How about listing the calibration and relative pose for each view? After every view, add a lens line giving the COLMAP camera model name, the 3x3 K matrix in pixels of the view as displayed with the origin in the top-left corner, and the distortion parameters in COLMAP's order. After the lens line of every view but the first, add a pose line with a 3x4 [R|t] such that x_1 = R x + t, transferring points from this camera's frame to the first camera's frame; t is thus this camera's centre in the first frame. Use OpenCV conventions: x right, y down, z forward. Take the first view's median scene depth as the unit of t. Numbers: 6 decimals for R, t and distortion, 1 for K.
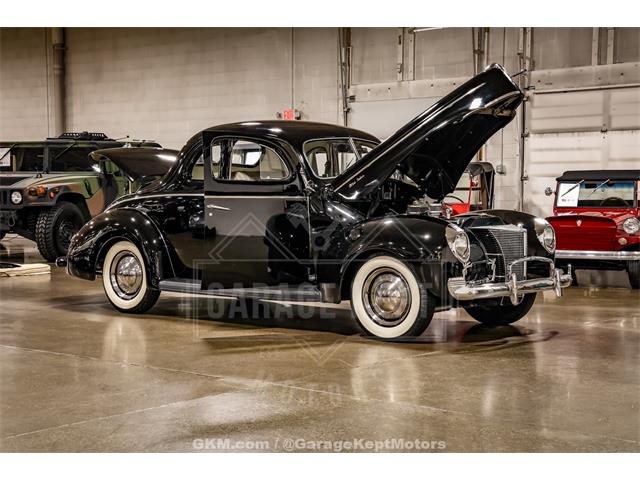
lens RADIAL K [[1173.4, 0, 320.0], [0, 1173.4, 240.0], [0, 0, 1]] dist [0.033281, 2.420136]
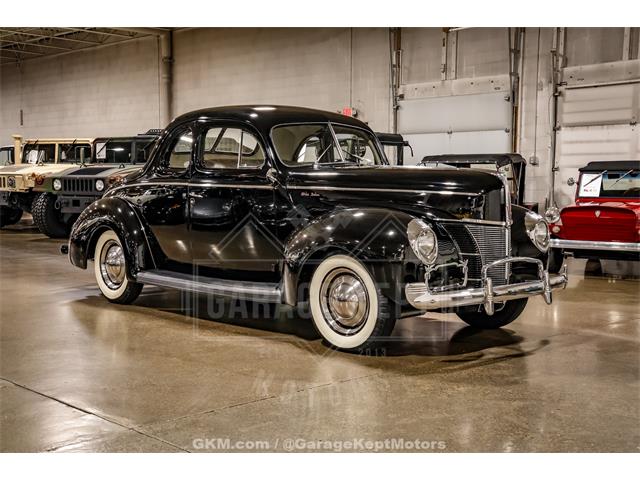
lens RADIAL K [[900.2, 0, 320.0], [0, 900.2, 240.0], [0, 0, 1]] dist [0.014589, 0.783663]
pose [[0.993369, 0.011806, -0.114362, 0.069087], [-0.009025, 0.999652, 0.024805, -0.008277], [0.114615, -0.023608, 0.993129, 0.198317]]
